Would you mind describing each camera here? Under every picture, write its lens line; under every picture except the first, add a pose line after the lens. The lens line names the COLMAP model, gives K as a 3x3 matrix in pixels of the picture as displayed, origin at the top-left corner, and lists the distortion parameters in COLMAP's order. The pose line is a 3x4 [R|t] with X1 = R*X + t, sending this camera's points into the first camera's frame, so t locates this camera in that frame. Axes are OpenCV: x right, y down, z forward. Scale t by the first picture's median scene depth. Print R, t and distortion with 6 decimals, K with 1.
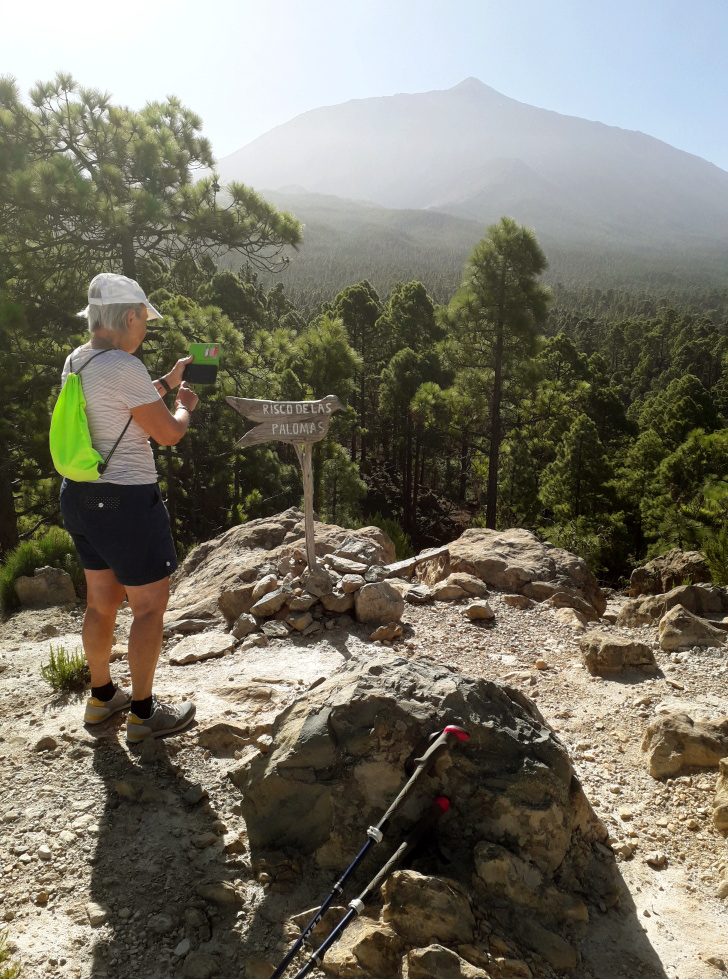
lens RADIAL K [[765.9, 0, 364.4], [0, 765.9, 490.1], [0, 0, 1]] dist [0.003119, 0.000290]
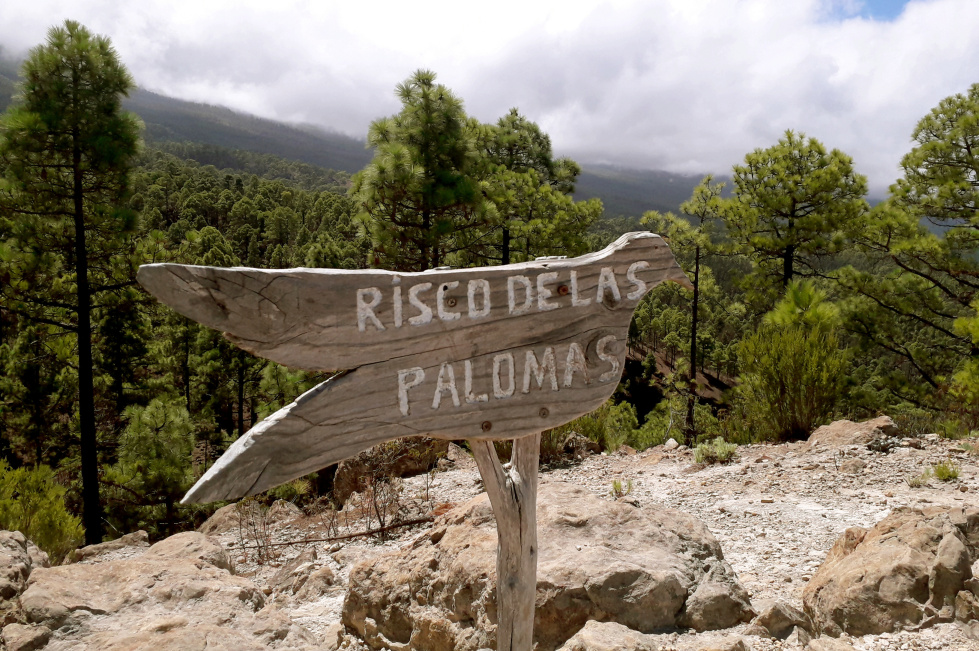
lens RADIAL K [[777.8, 0, 488.9], [0, 777.8, 323.3], [0, 0, 1]] dist [-0.009185, -0.003844]
pose [[0.736038, -0.114820, 0.667131, -0.255810], [0.131834, 0.990954, 0.025103, -0.103027], [-0.663979, 0.069473, 0.744517, 0.813380]]
